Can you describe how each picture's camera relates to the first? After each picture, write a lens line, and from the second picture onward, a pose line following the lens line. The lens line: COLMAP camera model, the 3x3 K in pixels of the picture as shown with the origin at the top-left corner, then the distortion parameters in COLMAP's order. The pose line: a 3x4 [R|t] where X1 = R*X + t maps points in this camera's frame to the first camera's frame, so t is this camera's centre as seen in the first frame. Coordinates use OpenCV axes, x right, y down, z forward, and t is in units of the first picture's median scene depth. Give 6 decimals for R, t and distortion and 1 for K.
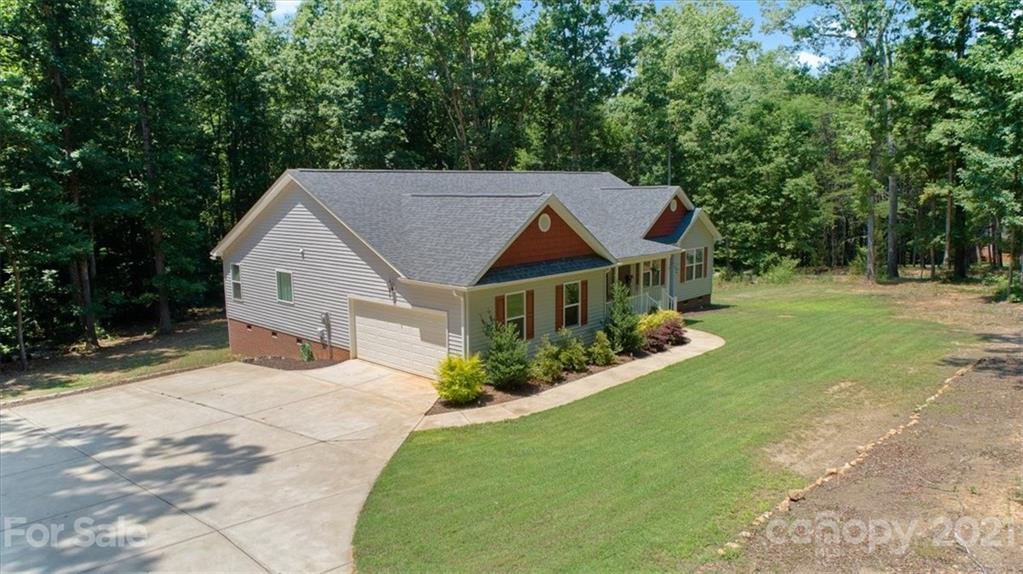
lens RADIAL K [[683.7, 0, 507.6], [0, 683.7, 280.2], [0, 0, 1]] dist [0.020348, -0.003695]
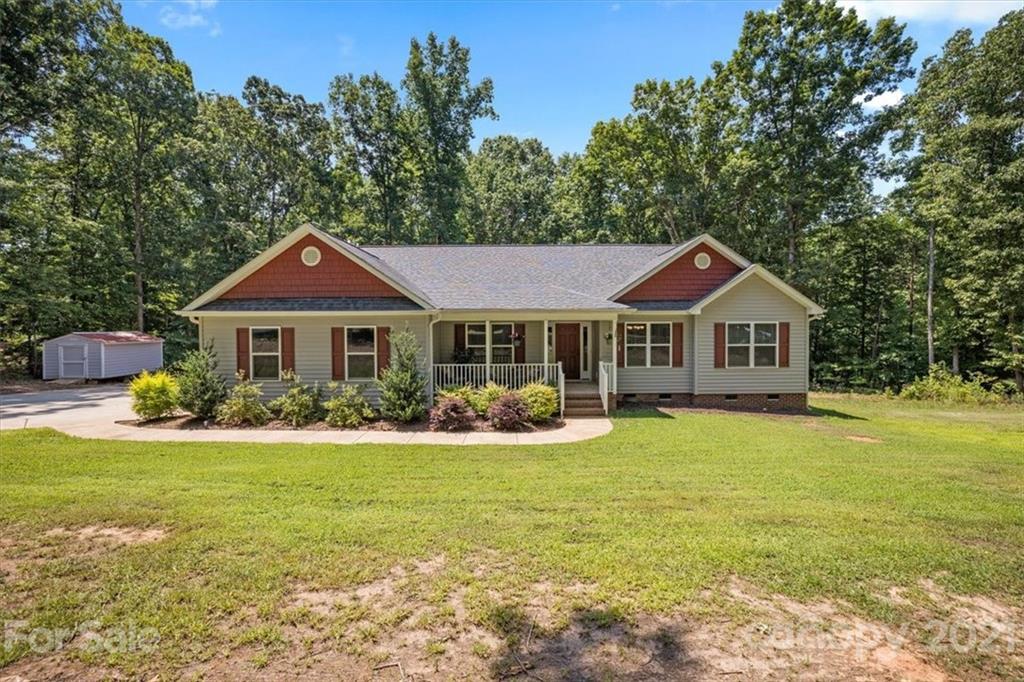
lens RADIAL K [[437.8, 0, 512.1], [0, 437.8, 333.8], [0, 0, 1]] dist [-0.000938, 0.000512]
pose [[0.711184, 0.031609, -0.702295, 0.339270], [-0.097285, 0.993802, -0.053788, 0.012951], [0.696242, 0.106576, 0.709851, 0.401715]]
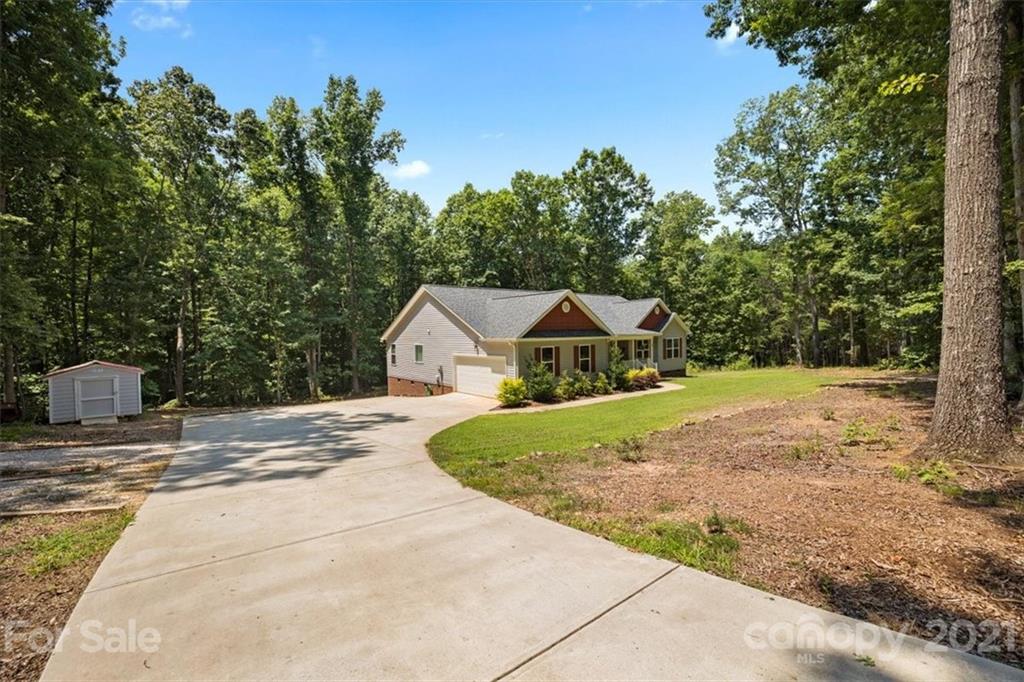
lens RADIAL K [[437.8, 0, 512.1], [0, 437.8, 333.8], [0, 0, 1]] dist [-0.000938, 0.000512]
pose [[0.991063, -0.001965, -0.133377, 0.033608], [-0.014444, 0.992431, -0.121950, 0.058704], [0.132607, 0.122786, 0.983534, -0.034708]]
